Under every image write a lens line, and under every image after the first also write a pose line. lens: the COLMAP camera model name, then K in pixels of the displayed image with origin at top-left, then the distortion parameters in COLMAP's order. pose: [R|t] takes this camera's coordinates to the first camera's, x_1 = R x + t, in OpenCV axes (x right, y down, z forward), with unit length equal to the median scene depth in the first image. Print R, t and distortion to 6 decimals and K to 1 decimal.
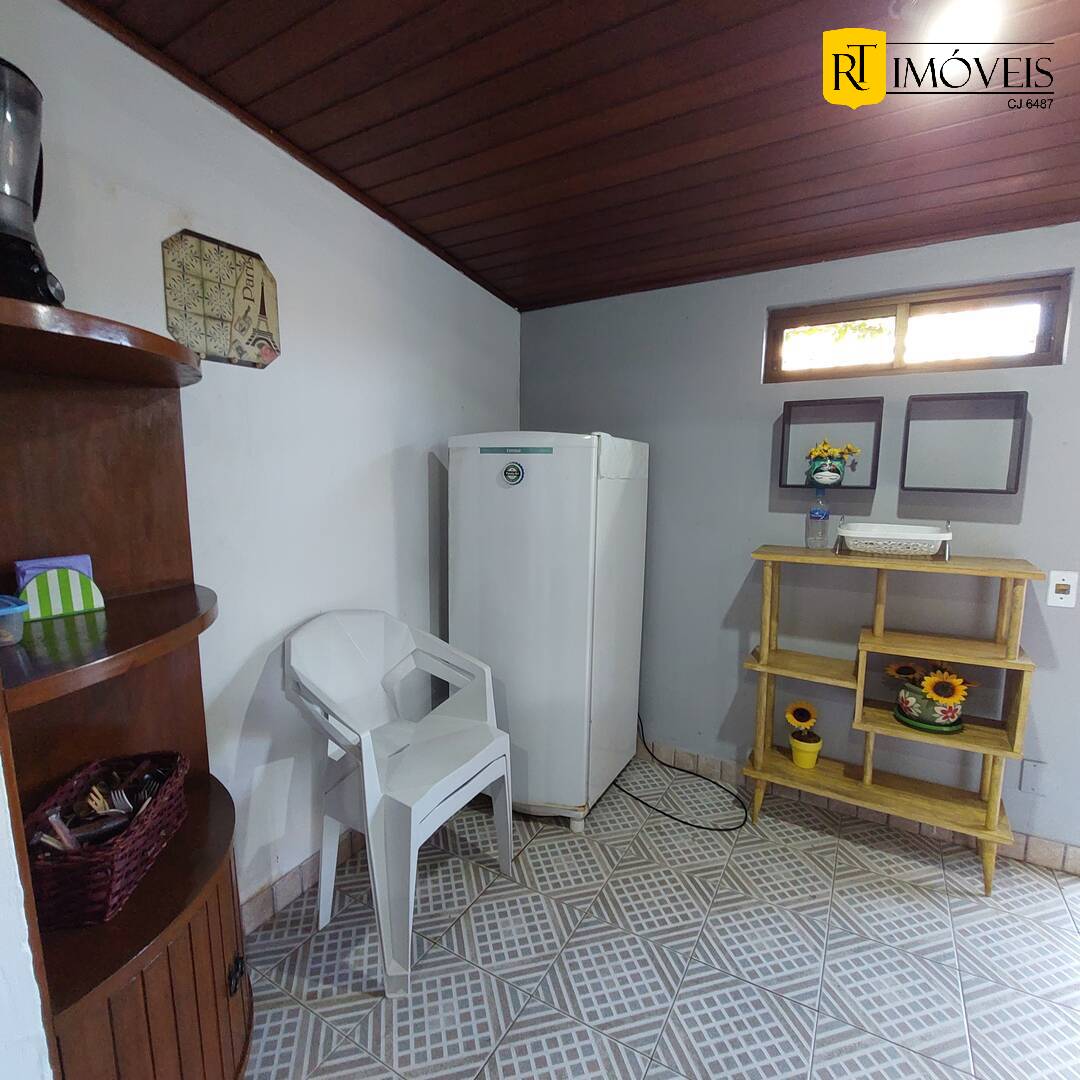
lens RADIAL K [[567.6, 0, 537.7], [0, 567.6, 549.5], [0, 0, 1]] dist [-0.017517, -0.002479]
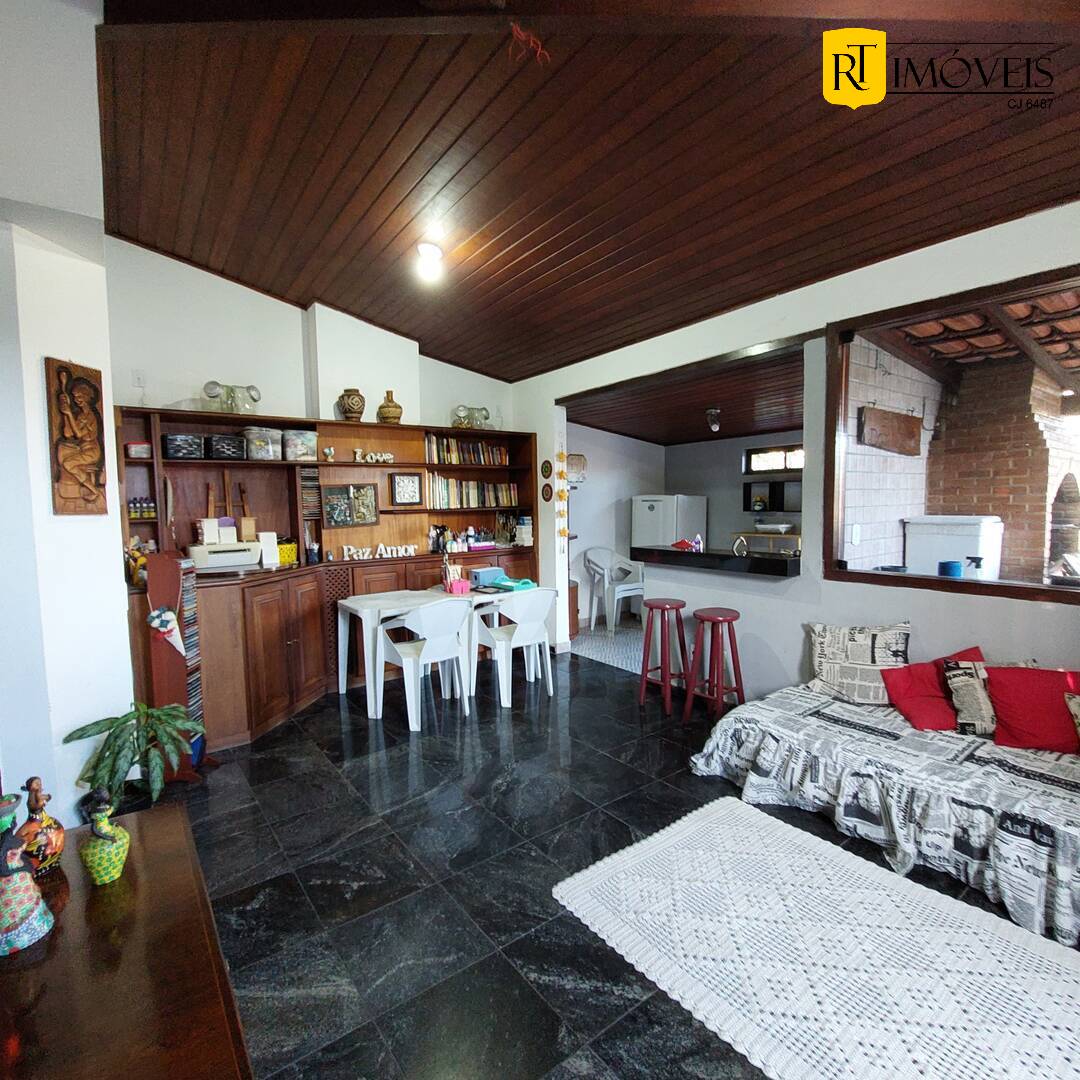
lens RADIAL K [[567.6, 0, 545.1], [0, 567.6, 541.8], [0, 0, 1]] dist [-0.017517, -0.002479]
pose [[0.923608, 0.011899, -0.383154, 0.691324], [-0.037231, 0.997577, -0.058767, 0.292290], [0.381526, 0.068543, 0.921813, -2.369861]]
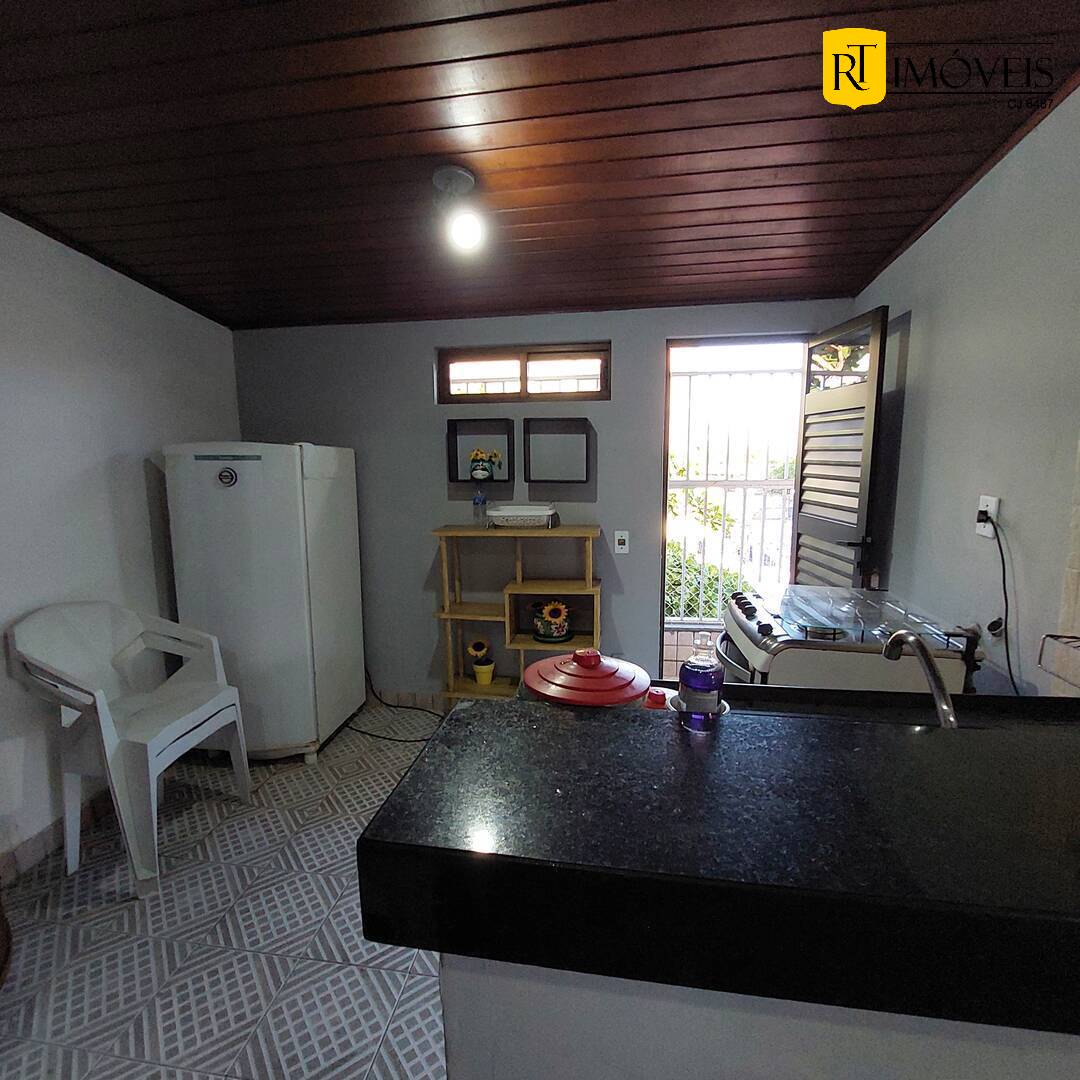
lens RADIAL K [[567.6, 0, 541.2], [0, 567.6, 551.8], [0, 0, 1]] dist [-0.017517, -0.002479]
pose [[0.921843, -0.072250, 0.380770, 0.112492], [0.063424, 0.997348, 0.035696, 0.025385], [-0.382339, -0.008756, 0.923981, -0.390660]]
